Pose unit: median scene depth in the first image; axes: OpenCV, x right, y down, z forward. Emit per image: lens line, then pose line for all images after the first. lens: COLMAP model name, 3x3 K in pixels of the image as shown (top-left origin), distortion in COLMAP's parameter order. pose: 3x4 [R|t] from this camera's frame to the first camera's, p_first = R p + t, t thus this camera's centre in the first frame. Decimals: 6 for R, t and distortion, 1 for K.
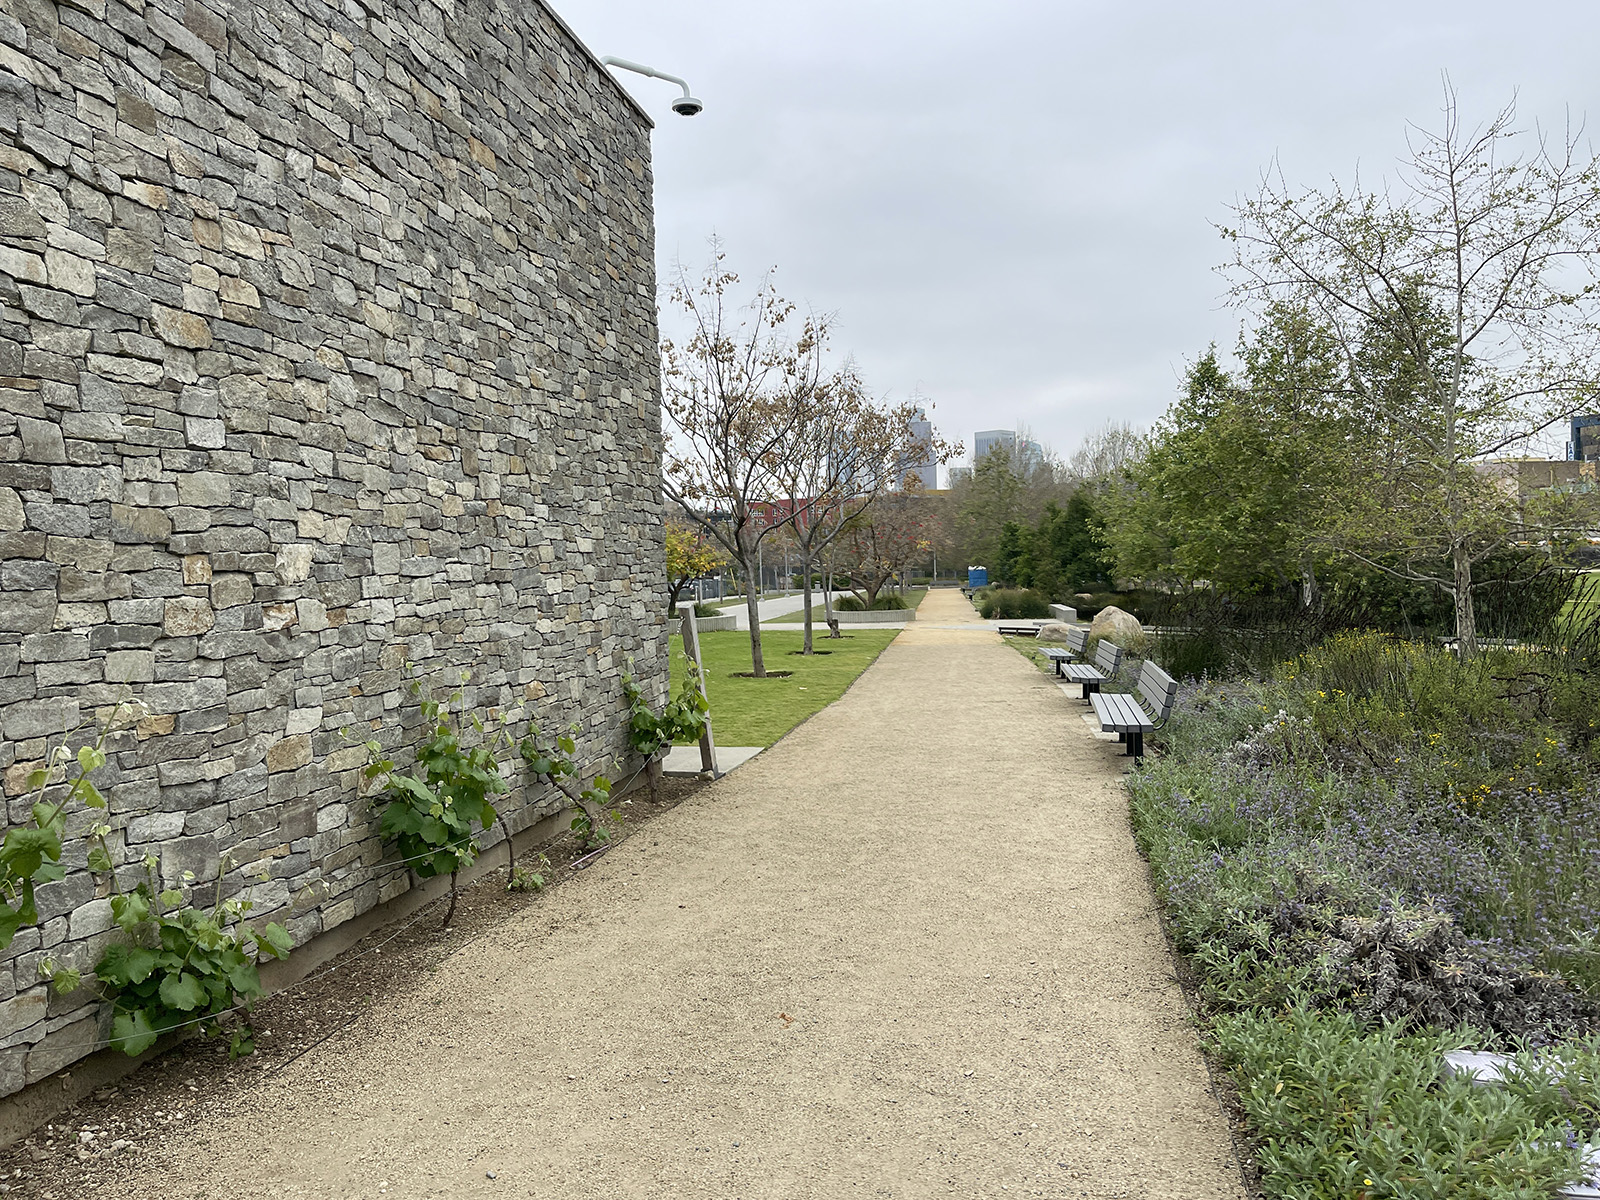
lens RADIAL K [[1251.0, 0, 800.0], [0, 1251.0, 600.0], [0, 0, 1]] dist [0.059825, -0.071447]
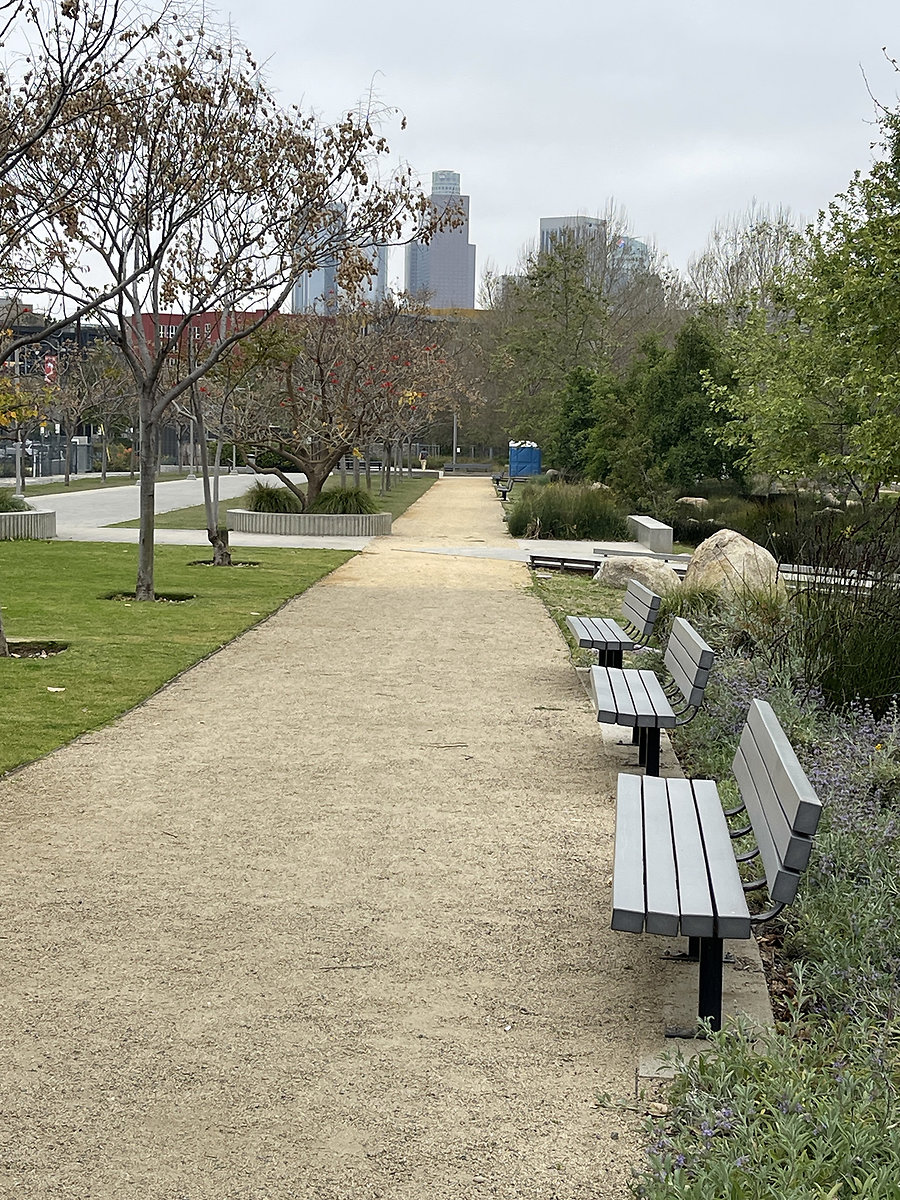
lens RADIAL K [[1970.0, 0, 450.0], [0, 1970.0, 600.0], [0, 0, 1]] dist [0.005153, -0.025372]
pose [[0.994922, 0.039495, 0.092574, 0.031563], [-0.044860, 0.997389, 0.056600, -0.004327], [-0.090097, -0.060465, 0.994096, 0.102484]]
